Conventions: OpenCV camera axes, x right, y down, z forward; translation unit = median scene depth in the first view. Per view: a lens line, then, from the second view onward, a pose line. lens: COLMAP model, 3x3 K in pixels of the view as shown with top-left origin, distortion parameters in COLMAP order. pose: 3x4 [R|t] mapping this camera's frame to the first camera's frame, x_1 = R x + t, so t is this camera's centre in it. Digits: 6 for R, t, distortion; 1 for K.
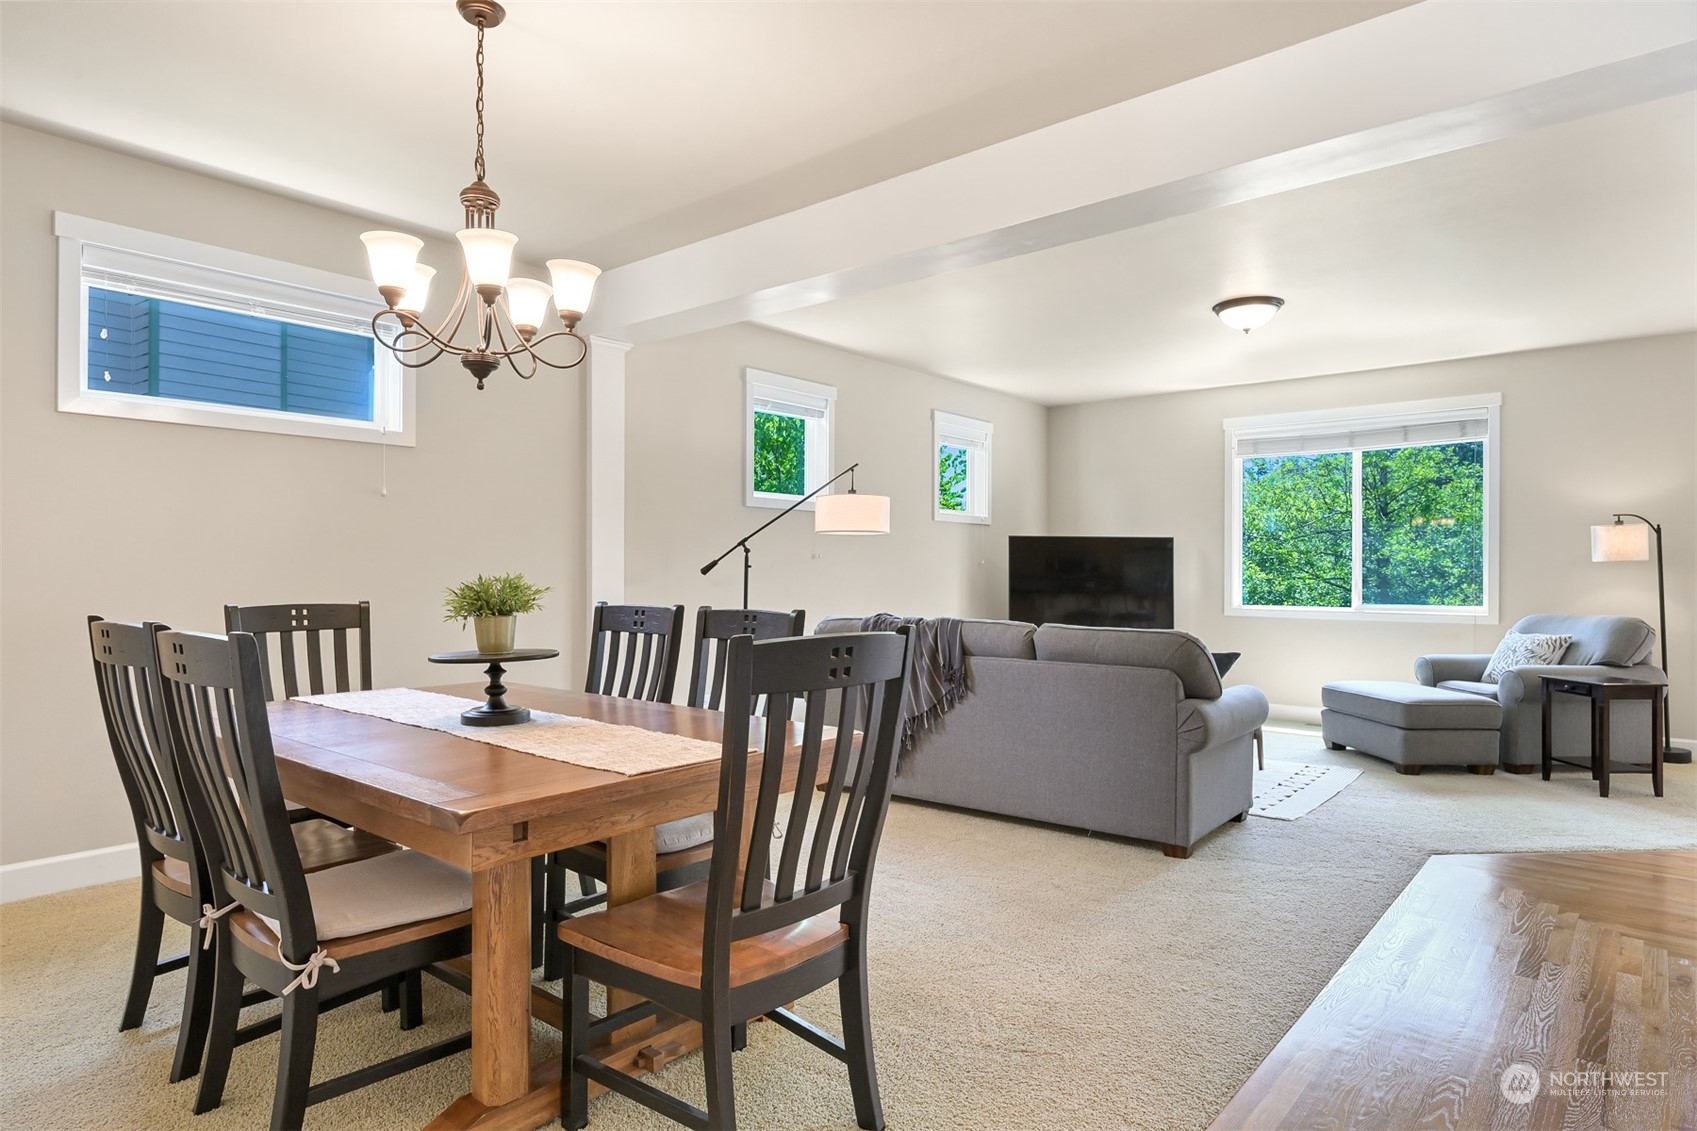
lens RADIAL K [[957.9, 0, 861.7], [0, 957.9, 573.6], [0, 0, 1]] dist [-0.007249, 0.005283]
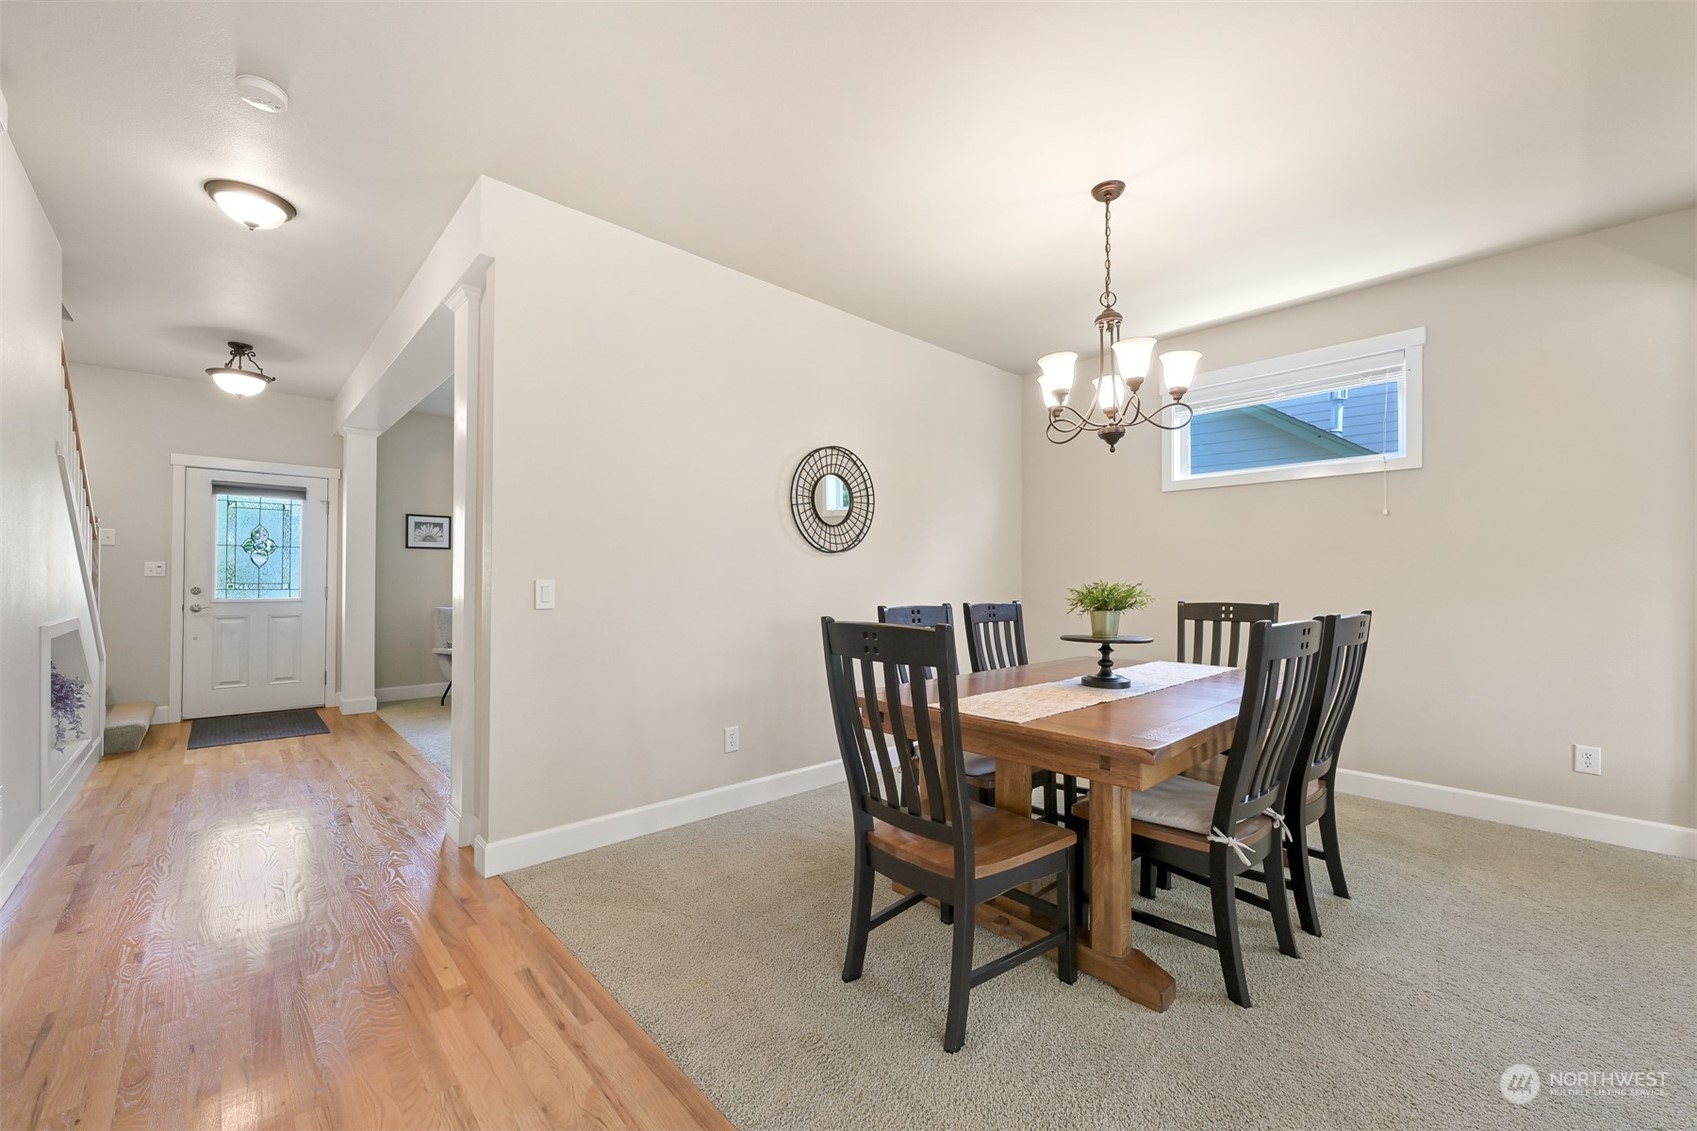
lens RADIAL K [[673.4, 0, 835.8], [0, 673.4, 571.6], [0, 0, 1]] dist [-0.001132, -0.000664]
pose [[-0.124557, -0.013445, -0.992121, 0.272044], [-0.002823, 0.999909, -0.013196, 0.000092], [0.992208, 0.001157, -0.124584, 0.300207]]
